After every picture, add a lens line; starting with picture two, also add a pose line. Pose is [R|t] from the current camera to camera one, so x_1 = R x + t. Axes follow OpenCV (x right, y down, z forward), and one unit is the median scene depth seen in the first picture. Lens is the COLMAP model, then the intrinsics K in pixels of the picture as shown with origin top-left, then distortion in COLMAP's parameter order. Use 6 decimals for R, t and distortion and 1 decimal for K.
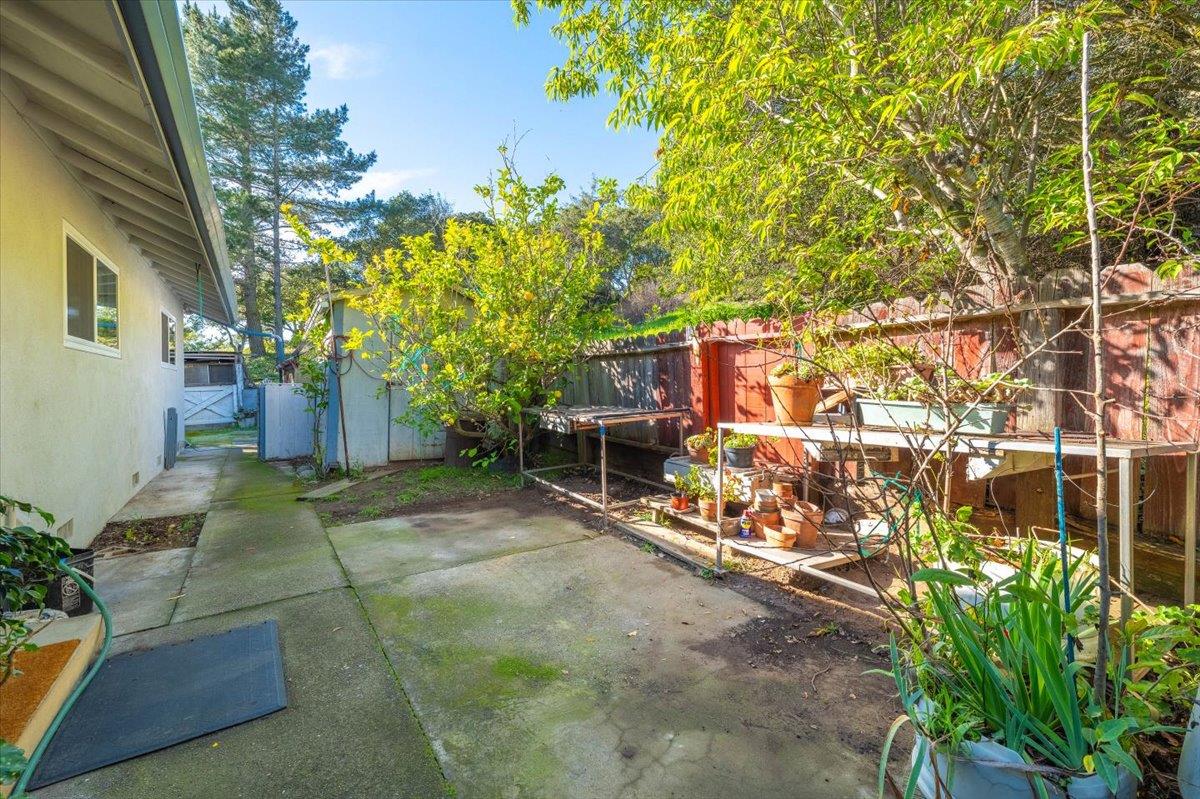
lens RADIAL K [[491.3, 0, 604.3], [0, 491.3, 393.0], [0, 0, 1]] dist [0.006514, 0.000211]
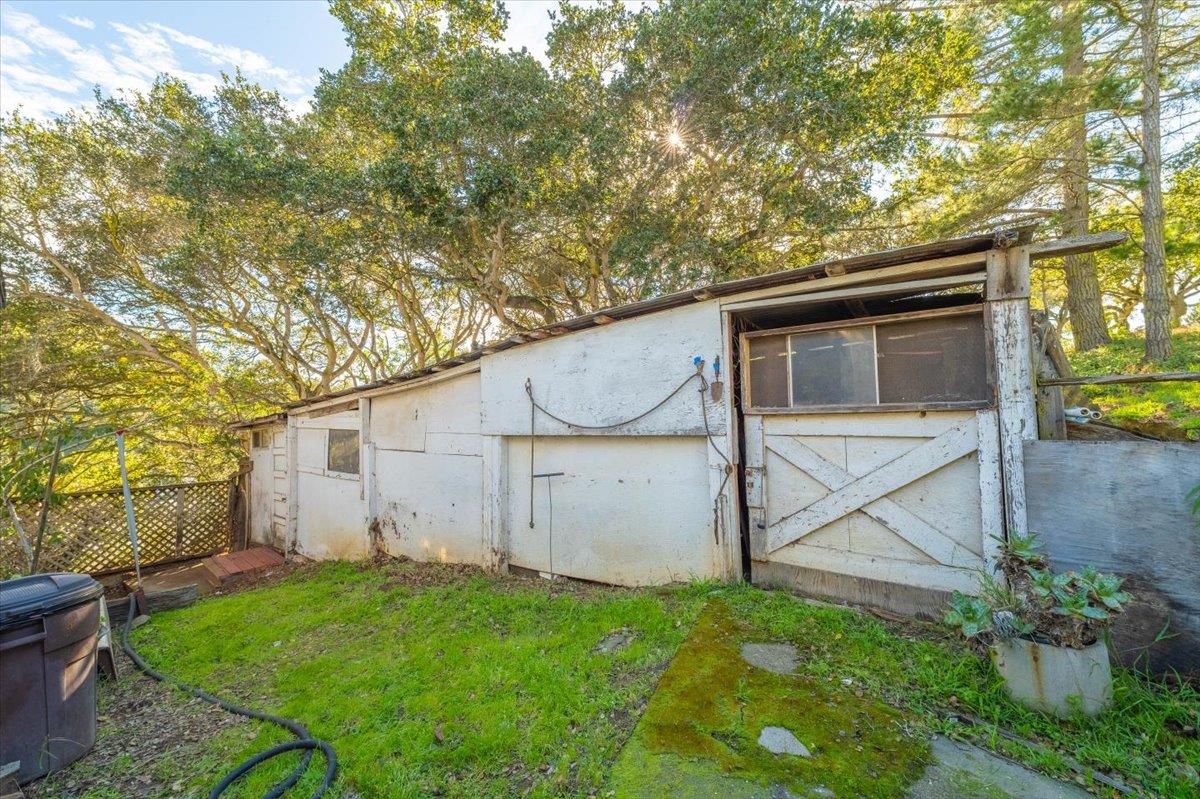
lens RADIAL K [[491.3, 0, 603.5], [0, 491.3, 397.7], [0, 0, 1]] dist [0.006514, 0.000211]
pose [[0.259595, -0.001514, -0.965716, -0.764337], [-0.017223, 0.999832, -0.006198, -0.023853], [0.965564, 0.018242, 0.259525, 1.021681]]
